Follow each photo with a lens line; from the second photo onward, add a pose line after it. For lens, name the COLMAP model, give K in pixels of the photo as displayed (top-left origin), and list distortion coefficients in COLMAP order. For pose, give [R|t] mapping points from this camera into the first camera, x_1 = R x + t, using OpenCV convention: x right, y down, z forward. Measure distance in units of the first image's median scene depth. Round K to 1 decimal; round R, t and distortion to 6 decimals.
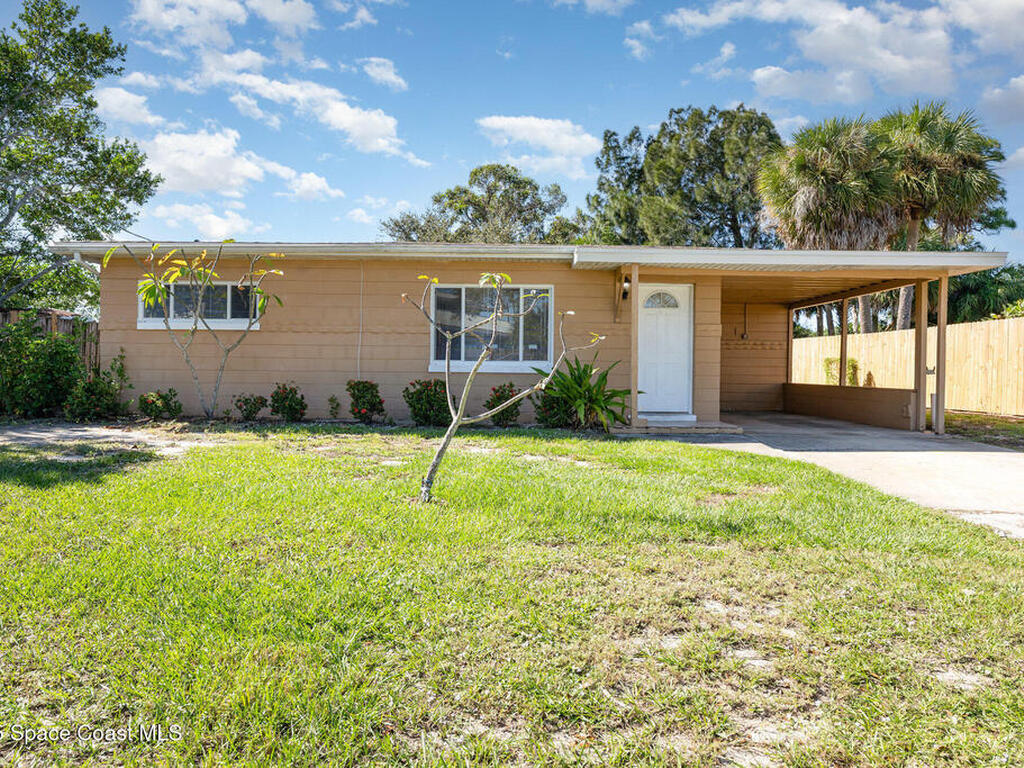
lens RADIAL K [[747.4, 0, 512.0], [0, 747.4, 384.0], [0, 0, 1]] dist [0.004821, -0.001904]
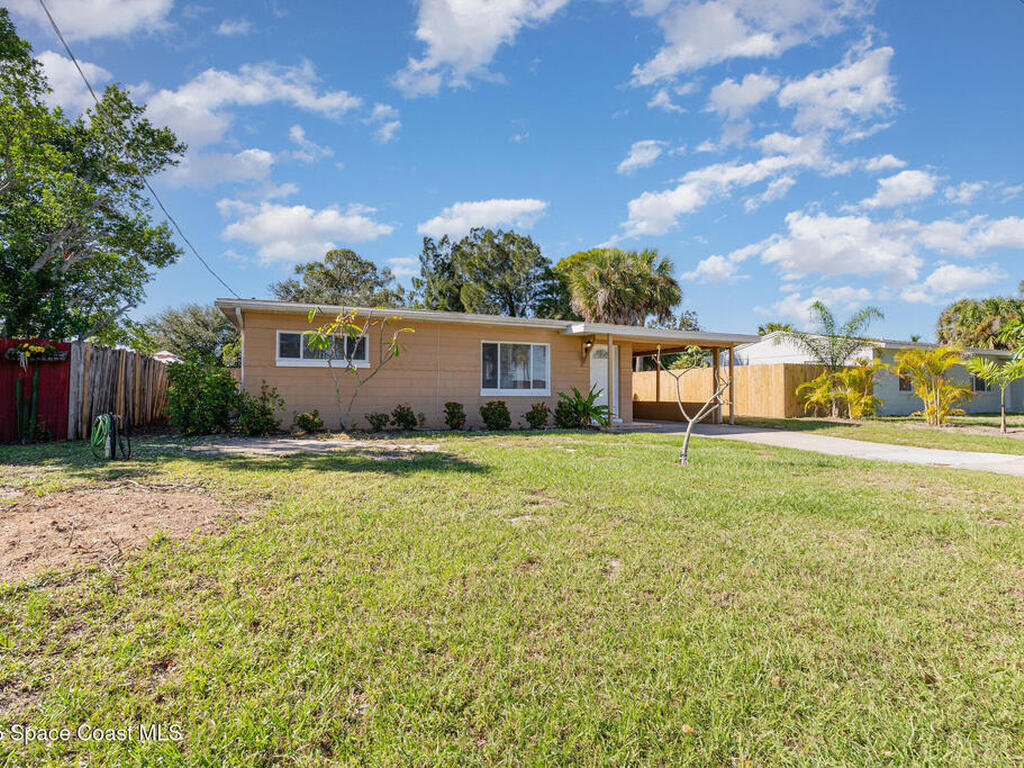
lens RADIAL K [[503.0, 0, 512.0], [0, 503.0, 384.0], [0, 0, 1]] dist [-0.002546, 0.000012]
pose [[0.915614, 0.000470, 0.402059, -0.474184], [0.013590, 0.999392, -0.032116, -0.006605], [-0.401829, 0.034870, 0.915050, 0.005229]]
